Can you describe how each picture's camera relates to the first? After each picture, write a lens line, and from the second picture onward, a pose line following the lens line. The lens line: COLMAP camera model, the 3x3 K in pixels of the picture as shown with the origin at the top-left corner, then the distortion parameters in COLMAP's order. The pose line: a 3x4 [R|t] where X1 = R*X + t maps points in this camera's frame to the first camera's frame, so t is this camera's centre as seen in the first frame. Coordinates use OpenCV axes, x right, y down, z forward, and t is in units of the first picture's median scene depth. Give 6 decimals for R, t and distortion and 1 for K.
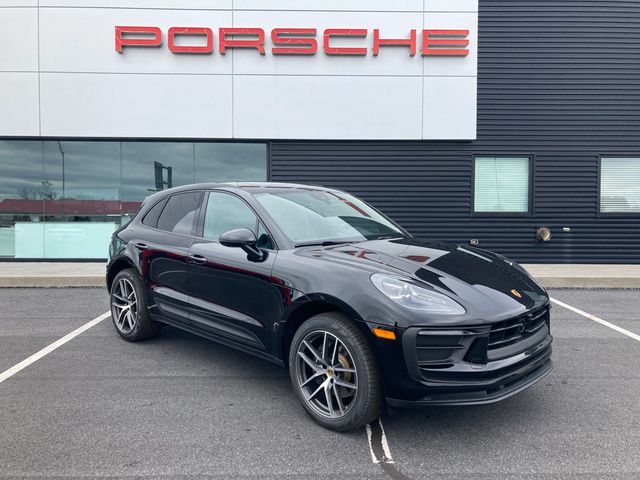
lens RADIAL K [[530.6, 0, 323.9], [0, 530.6, 224.5], [0, 0, 1]] dist [0.016143, -0.007125]
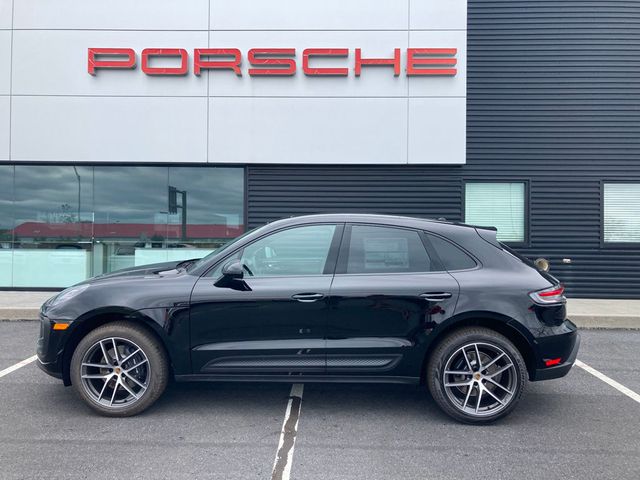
lens RADIAL K [[530.6, 0, 317.6], [0, 530.6, 220.9], [0, 0, 1]] dist [0.016143, -0.007125]
pose [[0.999066, 0.003991, -0.043017, 0.078678], [-0.006145, 0.998727, -0.050058, -0.013213], [0.042763, 0.050276, 0.997819, 0.073159]]
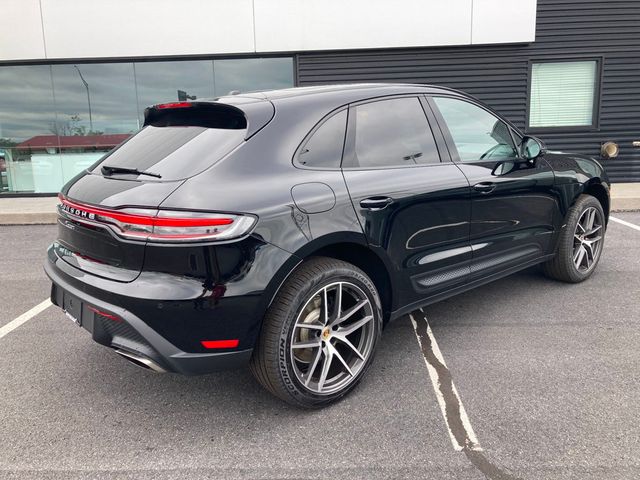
lens RADIAL K [[530.6, 0, 321.8], [0, 530.6, 229.0], [0, 0, 1]] dist [0.016143, -0.007125]
pose [[0.997880, -0.023486, -0.060700, -0.015031], [0.032015, 0.989117, 0.143608, 0.006802], [0.056666, -0.145247, 0.987771, 0.097759]]
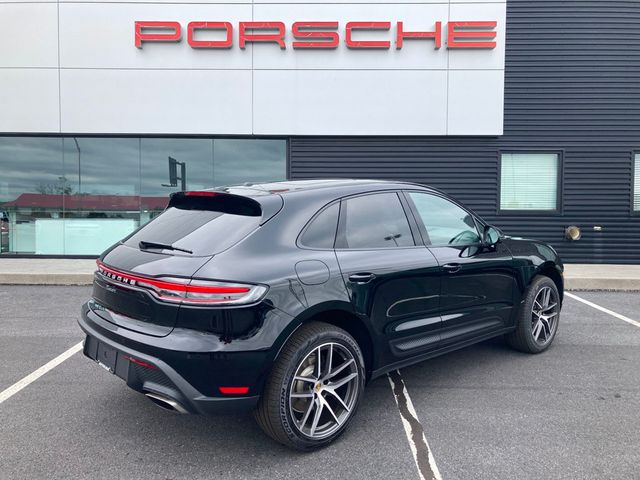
lens RADIAL K [[530.6, 0, 316.4], [0, 530.6, 222.6], [0, 0, 1]] dist [0.016143, -0.007125]
pose [[0.999380, 0.003890, -0.035000, -0.021470], [-0.003730, 0.999982, 0.004638, -0.004509], [0.035017, -0.004505, 0.999377, 0.024594]]
